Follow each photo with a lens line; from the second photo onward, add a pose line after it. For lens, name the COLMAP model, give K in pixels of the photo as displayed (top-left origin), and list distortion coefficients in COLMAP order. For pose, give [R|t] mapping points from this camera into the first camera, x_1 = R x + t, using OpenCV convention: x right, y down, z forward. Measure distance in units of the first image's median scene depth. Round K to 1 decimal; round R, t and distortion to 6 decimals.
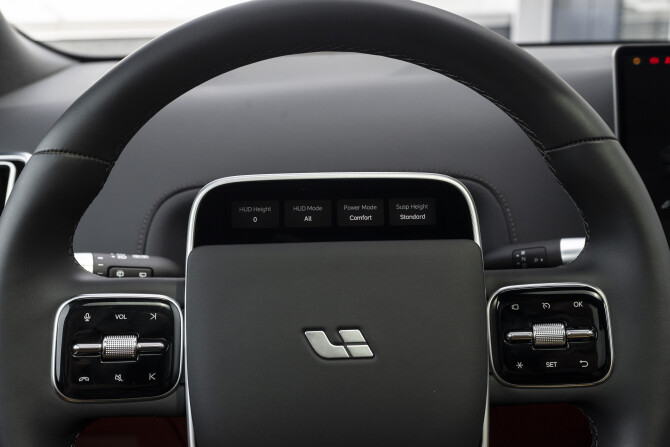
lens RADIAL K [[689.6, 0, 351.5], [0, 689.6, 221.8], [0, 0, 1]] dist [-0.013720, 0.214339]
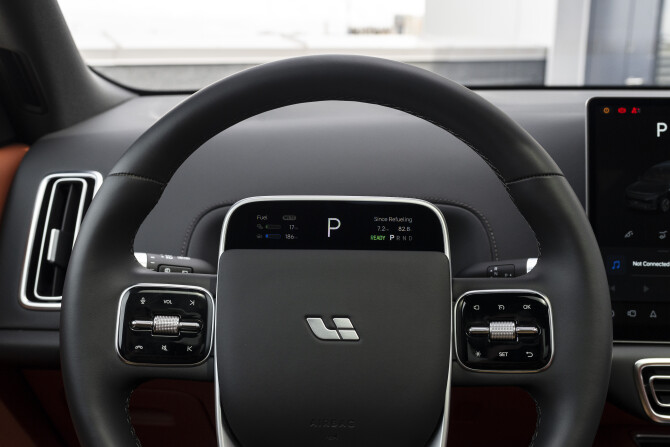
lens RADIAL K [[676.0, 0, 335.0], [0, 676.0, 223.5], [0, 0, 1]] dist [-0.005402, -0.014815]
pose [[0.996601, 0.031523, -0.076107, 0.070063], [-0.033929, 0.998958, -0.030527, 0.017811], [0.075065, 0.033005, 0.996632, -0.241198]]
